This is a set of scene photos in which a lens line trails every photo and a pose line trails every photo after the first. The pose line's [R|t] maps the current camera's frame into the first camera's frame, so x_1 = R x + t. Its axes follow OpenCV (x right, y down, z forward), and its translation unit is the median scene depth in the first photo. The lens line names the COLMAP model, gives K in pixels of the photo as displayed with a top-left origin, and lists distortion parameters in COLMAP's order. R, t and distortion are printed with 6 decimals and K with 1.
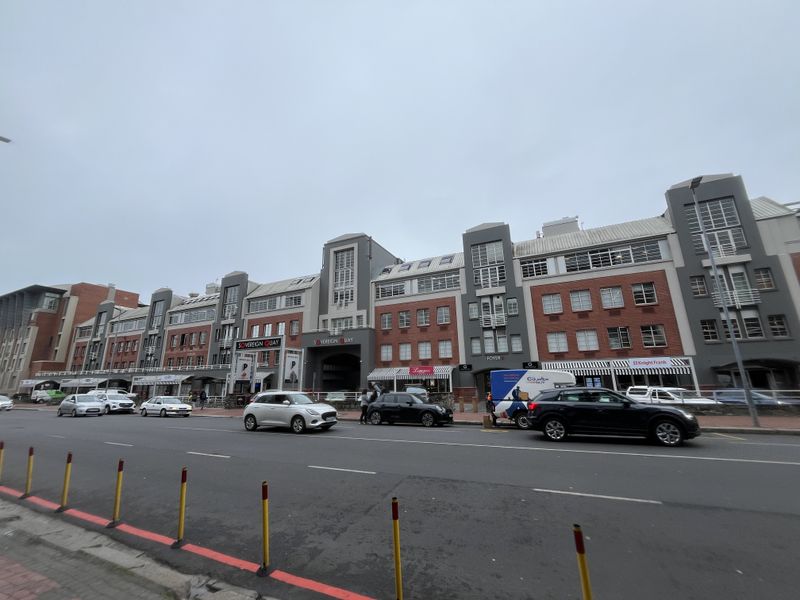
lens RADIAL K [[324.4, 0, 397.0], [0, 324.4, 299.2], [0, 0, 1]] dist [-0.002592, -0.000191]
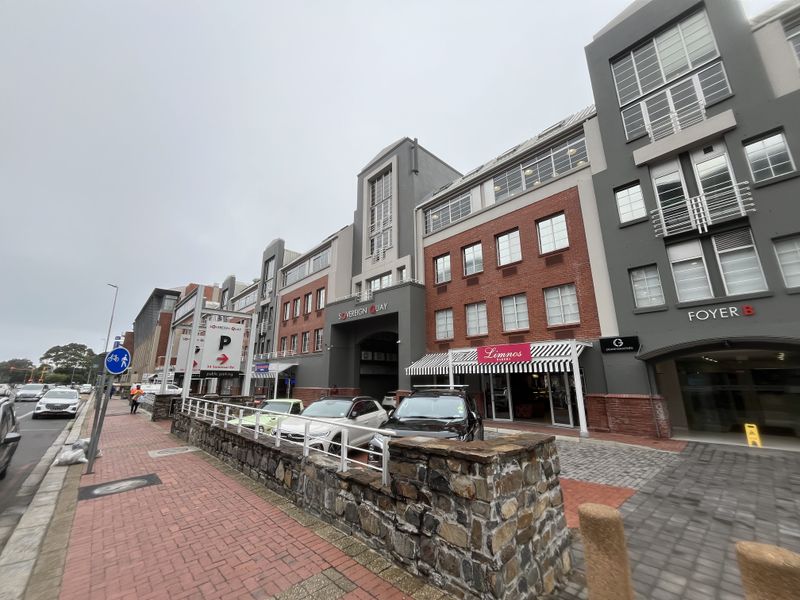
lens RADIAL K [[324.4, 0, 397.0], [0, 324.4, 299.2], [0, 0, 1]] dist [-0.002592, -0.000191]
pose [[0.925201, -0.078423, -0.371285, 0.100638], [0.081035, 0.996674, -0.008589, 0.123425], [0.370723, -0.022140, 0.928479, 0.481792]]
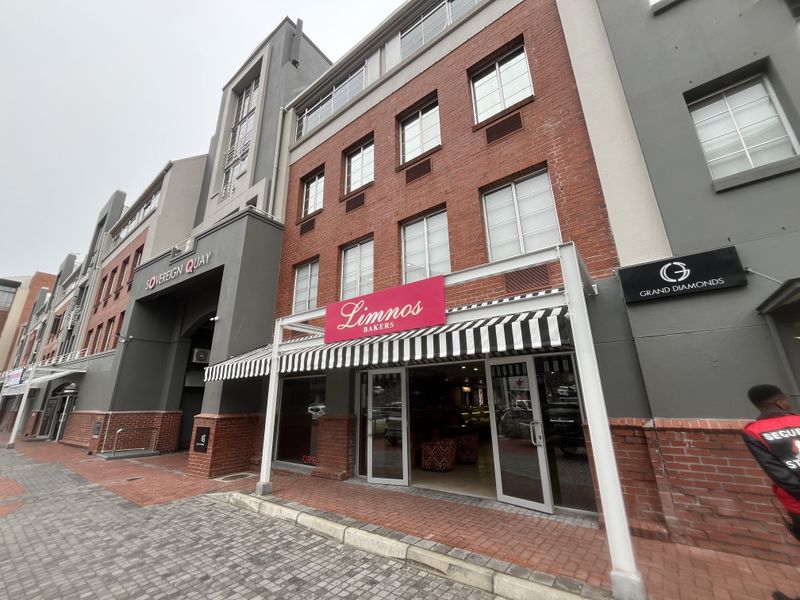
lens RADIAL K [[324.4, 0, 397.0], [0, 324.4, 299.2], [0, 0, 1]] dist [-0.002592, -0.000191]
pose [[0.978423, -0.059302, -0.197919, 0.106538], [0.049000, 0.997197, -0.056552, 0.199462], [0.200717, 0.045634, 0.978586, 0.751323]]
